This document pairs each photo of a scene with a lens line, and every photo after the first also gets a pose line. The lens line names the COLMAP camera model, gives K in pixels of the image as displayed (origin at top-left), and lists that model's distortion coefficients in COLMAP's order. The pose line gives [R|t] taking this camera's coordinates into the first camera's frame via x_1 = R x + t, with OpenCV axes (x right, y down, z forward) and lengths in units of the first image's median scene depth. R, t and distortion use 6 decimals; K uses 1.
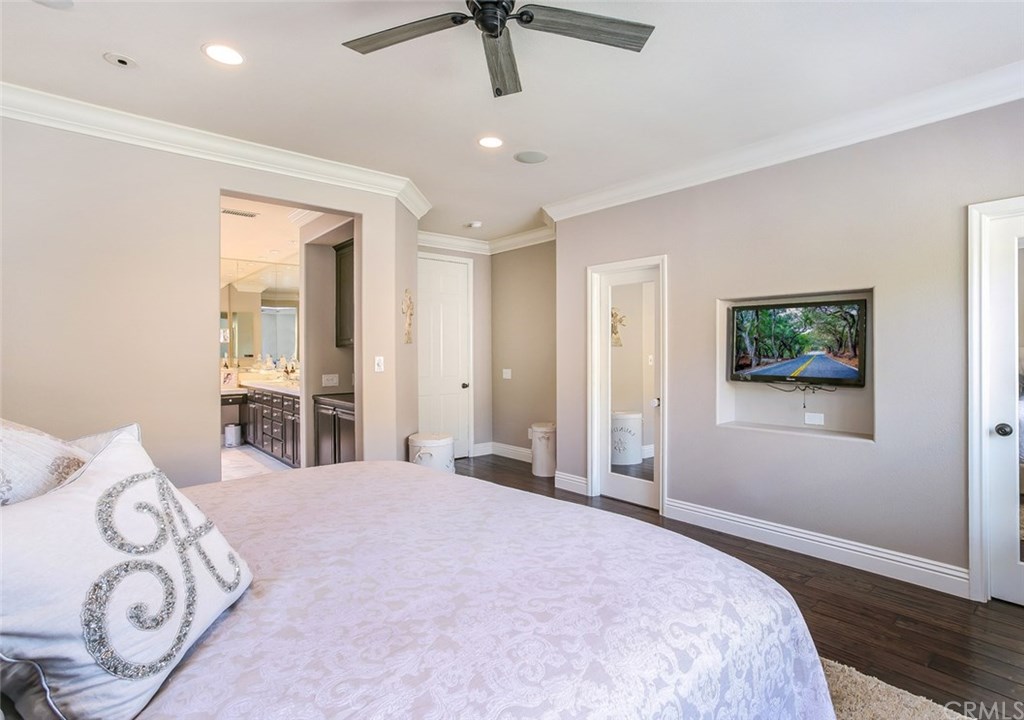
lens RADIAL K [[543.9, 0, 514.5], [0, 543.9, 357.0], [0, 0, 1]] dist [0.002492, 0.000134]
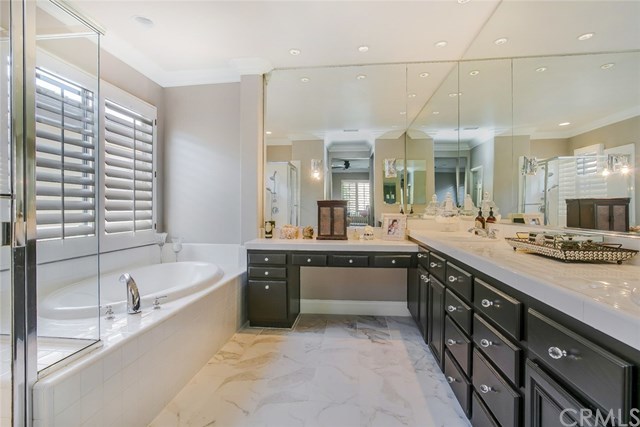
lens RADIAL K [[307.2, 0, 320.9], [0, 307.2, 210.6], [0, 0, 1]] dist [-0.001915, -0.000064]
pose [[0.712893, 0.003317, -0.701265, -0.306997], [0.000594, 0.999986, 0.005334, 0.014964], [0.701273, -0.004219, 0.712881, 0.637498]]
